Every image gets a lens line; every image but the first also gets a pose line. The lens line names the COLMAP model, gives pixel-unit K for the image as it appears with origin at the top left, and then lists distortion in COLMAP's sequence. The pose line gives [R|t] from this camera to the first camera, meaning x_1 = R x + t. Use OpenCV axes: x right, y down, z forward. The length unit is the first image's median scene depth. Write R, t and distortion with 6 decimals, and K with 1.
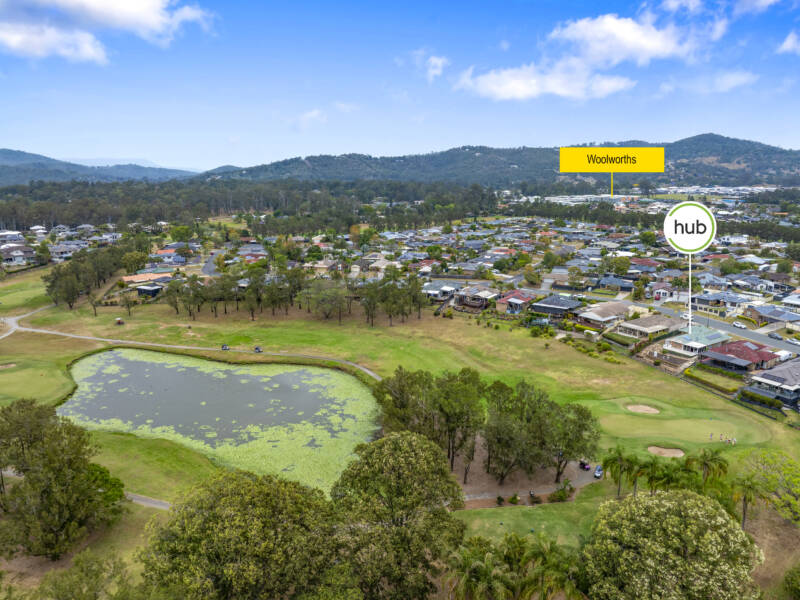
lens RADIAL K [[561.3, 0, 400.0], [0, 561.3, 300.0], [0, 0, 1]] dist [-0.044501, 0.002835]
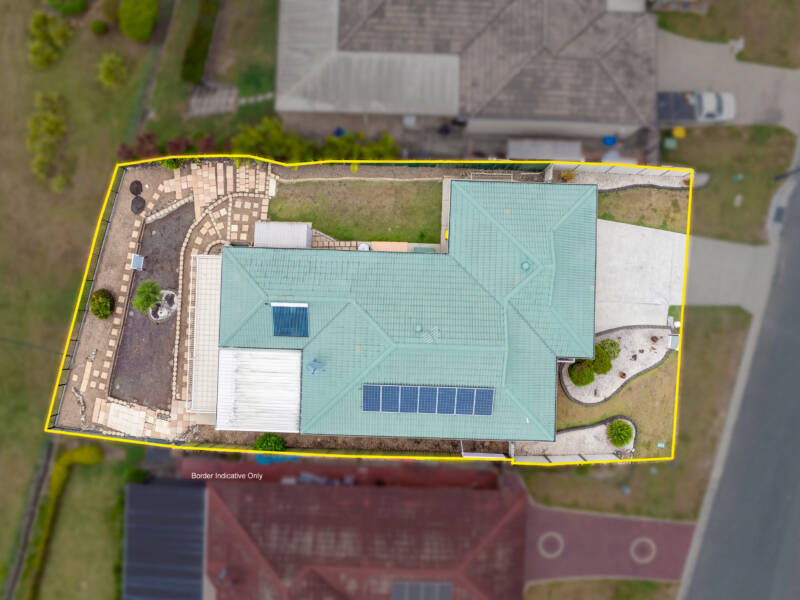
lens RADIAL K [[561.3, 0, 400.0], [0, 561.3, 300.0], [0, 0, 1]] dist [-0.044501, 0.002835]
pose [[0.830124, 0.557410, -0.013754, 0.410353], [-0.127014, 0.213059, 0.968748, -0.084354], [0.542920, -0.802434, 0.247664, 0.736079]]
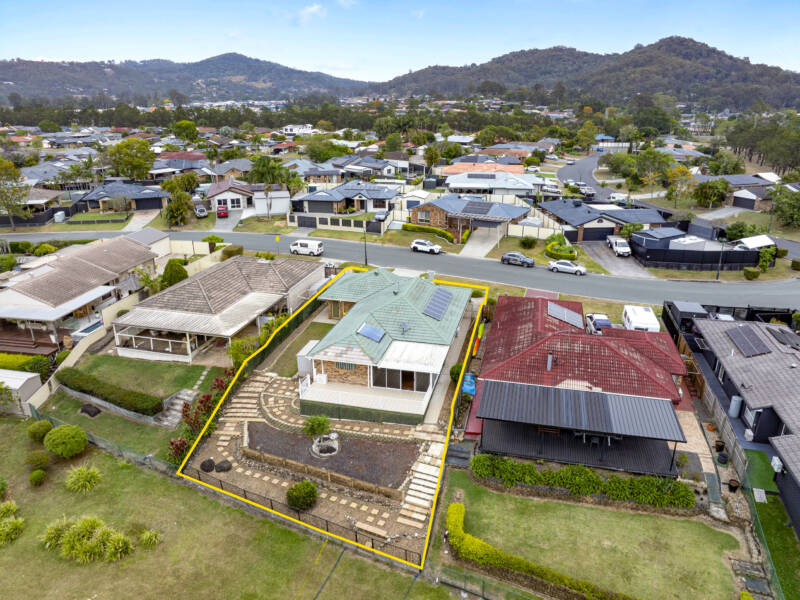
lens RADIAL K [[561.3, 0, 400.0], [0, 561.3, 300.0], [0, 0, 1]] dist [-0.044501, 0.002835]
pose [[0.720076, -0.229445, 0.654863, 0.268253], [0.148630, 0.972846, 0.177426, 0.005665], [-0.677790, -0.030428, 0.734625, 0.597986]]
